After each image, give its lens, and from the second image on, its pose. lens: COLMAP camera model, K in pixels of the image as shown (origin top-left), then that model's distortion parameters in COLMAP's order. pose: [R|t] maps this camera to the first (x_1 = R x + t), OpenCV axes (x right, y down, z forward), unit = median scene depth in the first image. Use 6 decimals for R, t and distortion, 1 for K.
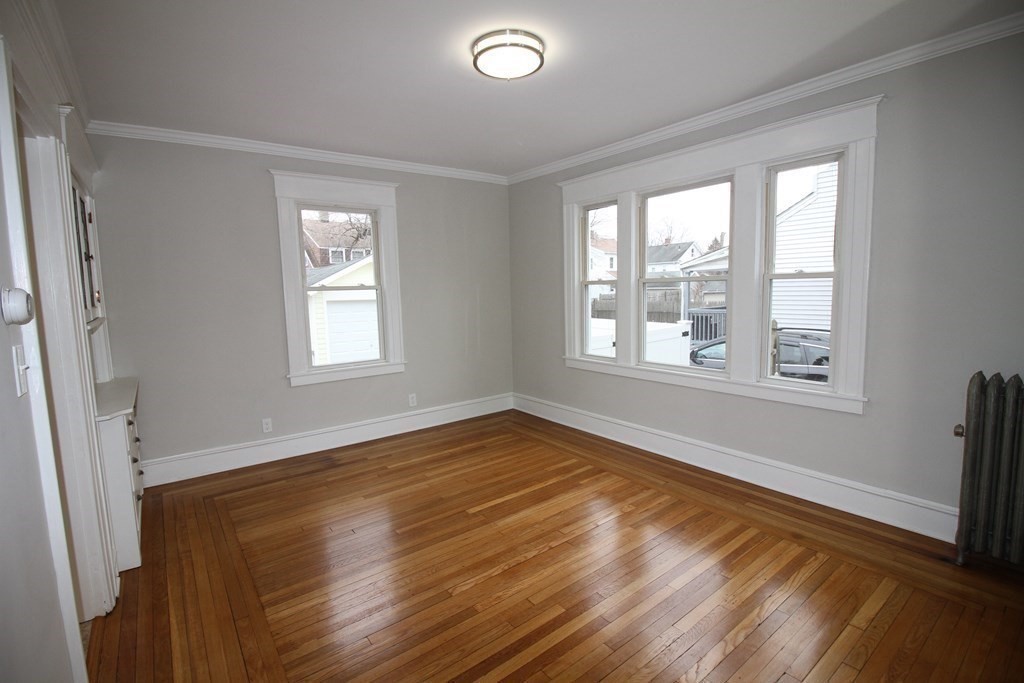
lens RADIAL K [[472.8, 0, 508.6], [0, 472.8, 340.8], [0, 0, 1]] dist [0.003022, -0.015114]
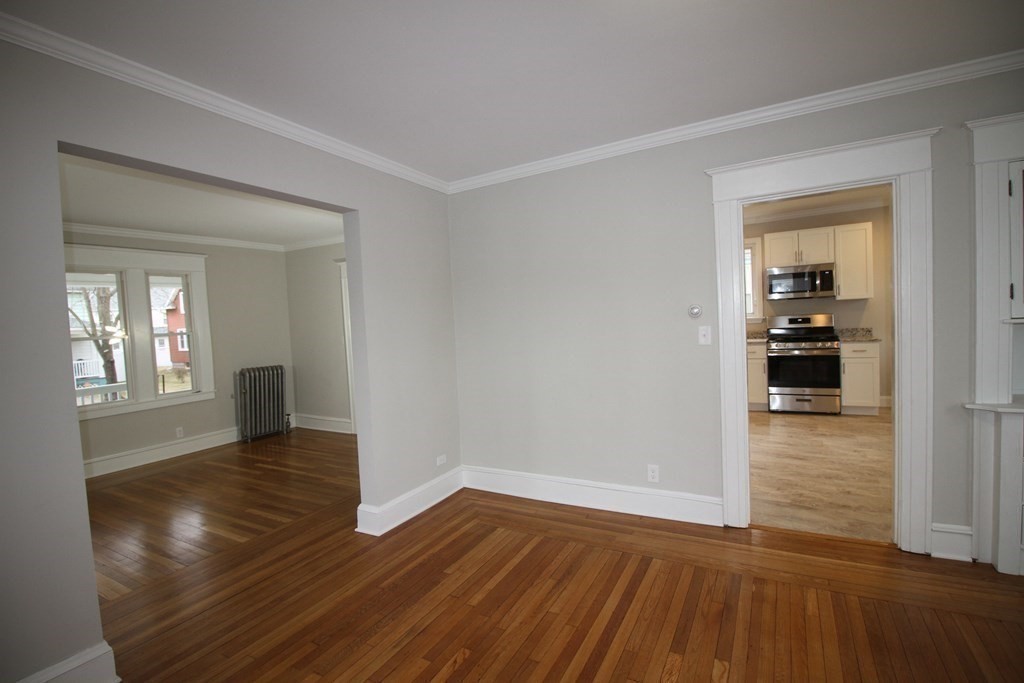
lens RADIAL K [[472.8, 0, 508.6], [0, 472.8, 340.8], [0, 0, 1]] dist [0.003022, -0.015114]
pose [[-0.914393, 0.091981, -0.394240, 0.310969], [0.031426, 0.987035, 0.157399, -0.113050], [0.403607, 0.131535, -0.905428, 0.932164]]
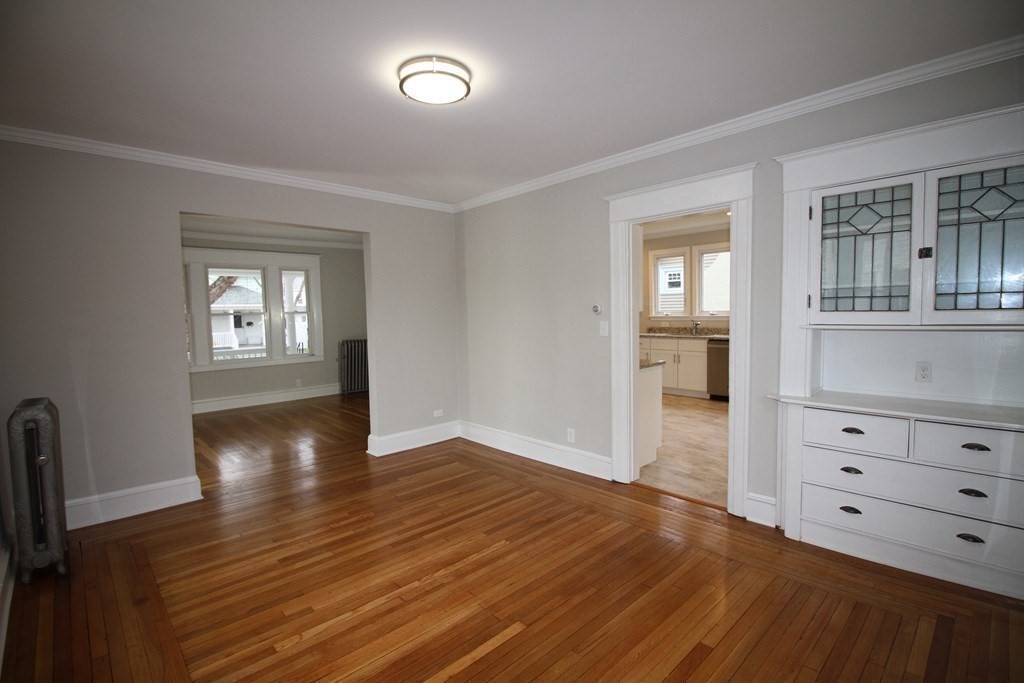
lens RADIAL K [[472.8, 0, 508.6], [0, 472.8, 340.8], [0, 0, 1]] dist [0.003022, -0.015114]
pose [[-0.992878, 0.054487, -0.105943, -0.011434], [0.035055, 0.983532, 0.177302, -0.146881], [0.113859, 0.172326, -0.978438, 1.321144]]
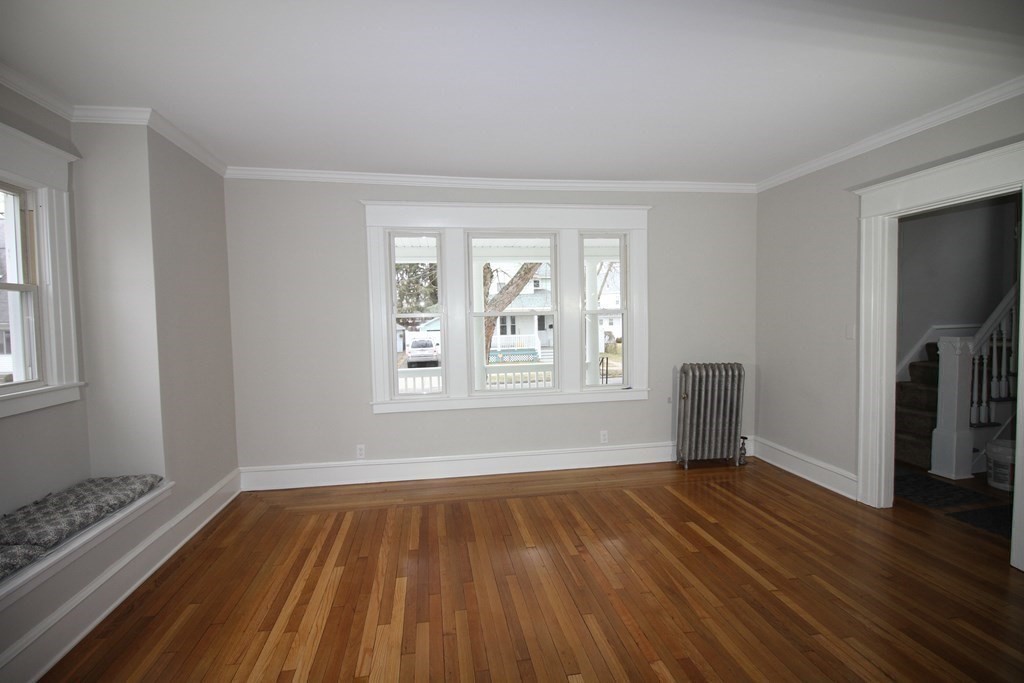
lens RADIAL K [[472.8, 0, 508.6], [0, 472.8, 340.8], [0, 0, 1]] dist [0.003022, -0.015114]
pose [[-0.881884, 0.022752, 0.470918, 0.351103], [0.094992, 0.986926, 0.130208, -0.035749], [-0.461798, 0.159562, -0.872515, 0.291710]]
